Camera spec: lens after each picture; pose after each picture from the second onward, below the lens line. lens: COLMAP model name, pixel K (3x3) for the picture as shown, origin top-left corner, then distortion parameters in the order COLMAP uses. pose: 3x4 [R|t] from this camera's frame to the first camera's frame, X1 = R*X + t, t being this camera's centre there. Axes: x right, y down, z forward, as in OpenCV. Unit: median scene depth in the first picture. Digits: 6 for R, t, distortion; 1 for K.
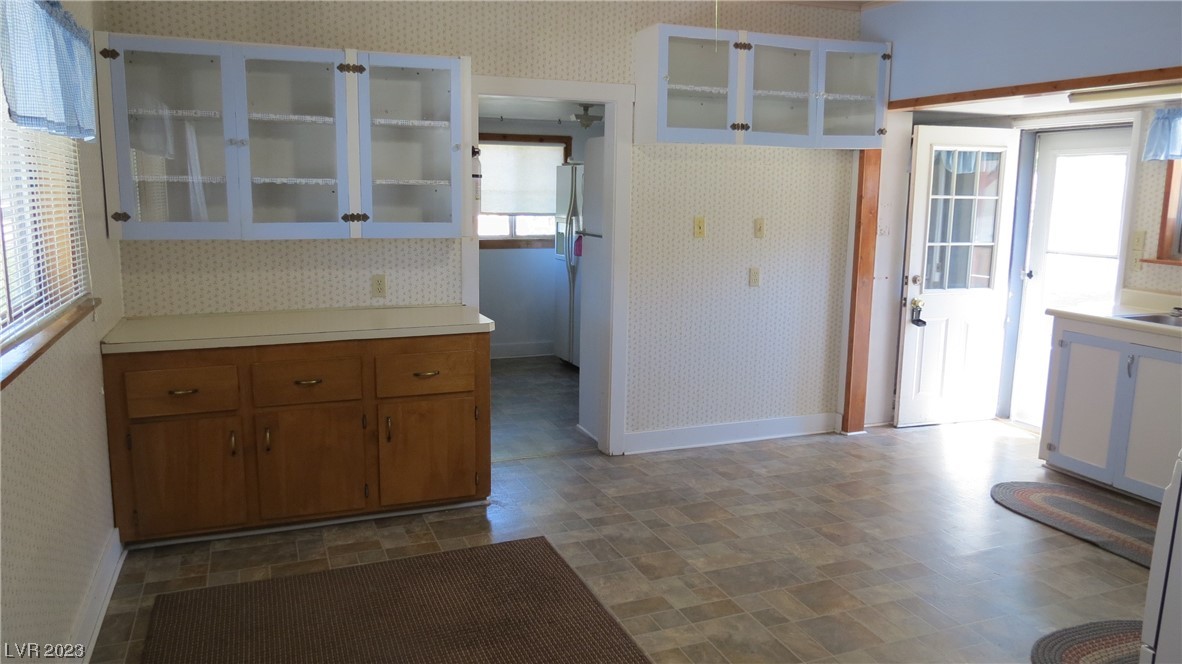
lens RADIAL K [[842.0, 0, 600.7], [0, 842.0, 333.8], [0, 0, 1]] dist [-0.013434, 0.009747]
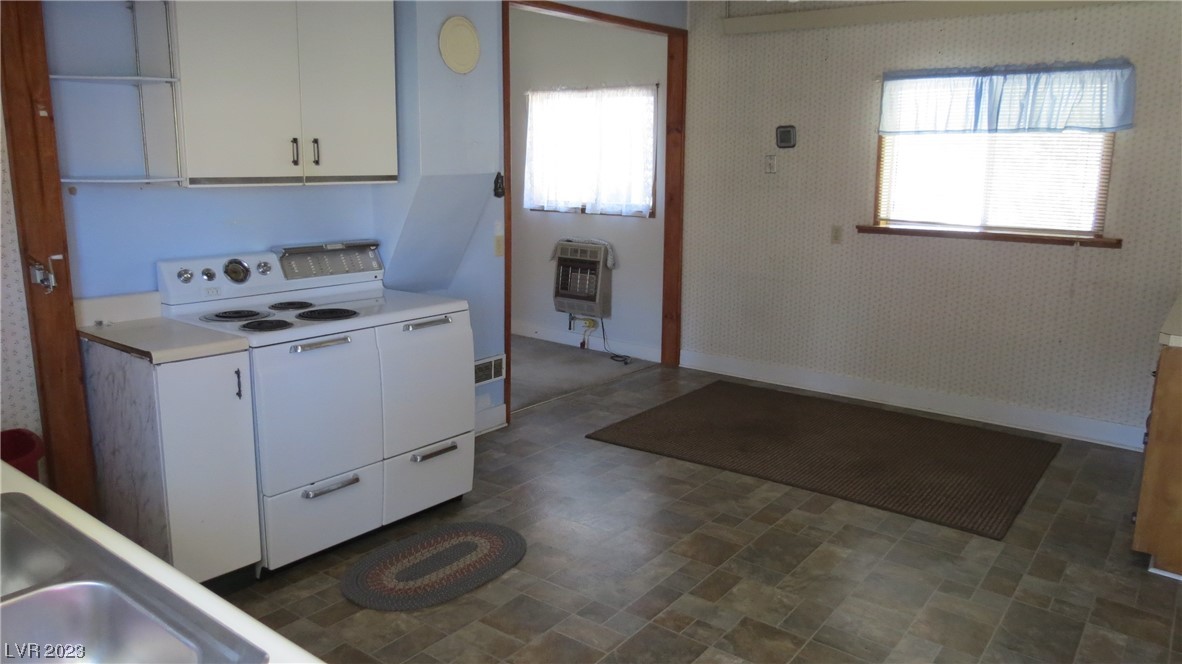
lens RADIAL K [[842.0, 0, 593.4], [0, 842.0, 327.8], [0, 0, 1]] dist [-0.013434, 0.009747]
pose [[-0.868990, 0.067559, -0.490197, 0.901221], [-0.110495, 0.939130, 0.325309, -0.273180], [0.482336, 0.336854, -0.808629, 1.724179]]
